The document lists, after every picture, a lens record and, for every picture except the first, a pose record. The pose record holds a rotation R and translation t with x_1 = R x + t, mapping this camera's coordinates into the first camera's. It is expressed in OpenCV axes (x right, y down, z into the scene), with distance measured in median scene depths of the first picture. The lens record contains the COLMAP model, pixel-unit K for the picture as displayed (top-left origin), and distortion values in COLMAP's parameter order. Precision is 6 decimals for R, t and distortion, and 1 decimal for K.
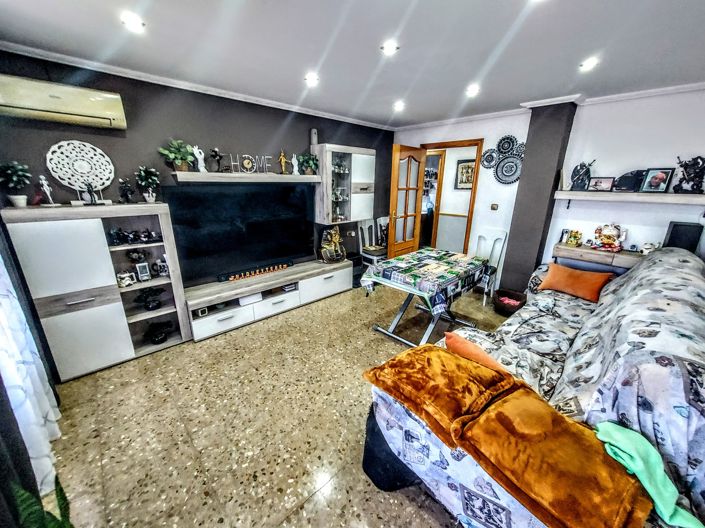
lens RADIAL K [[272.8, 0, 352.5], [0, 272.8, 264.0], [0, 0, 1]] dist [0.001465, 0.000172]
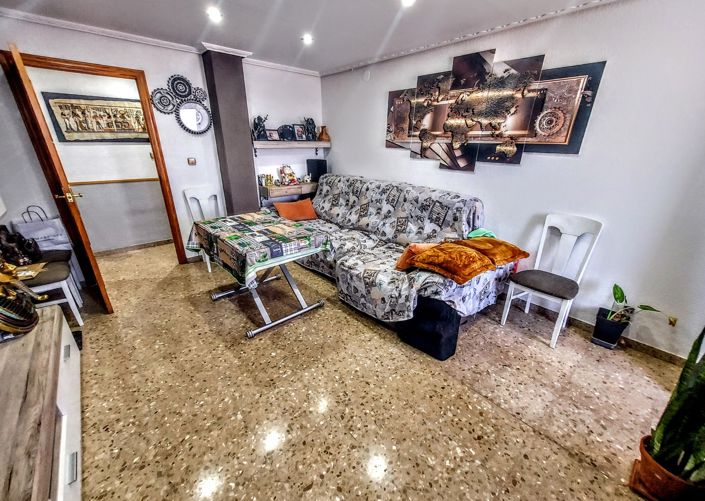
lens RADIAL K [[290.0, 0, 353.8], [0, 290.0, 257.7], [0, 0, 1]] dist [0.007043, 0.000039]
pose [[0.044139, -0.385351, 0.921714, -0.592527], [0.279196, 0.890610, 0.358977, -0.170696], [-0.959219, 0.241494, 0.146899, 0.602963]]
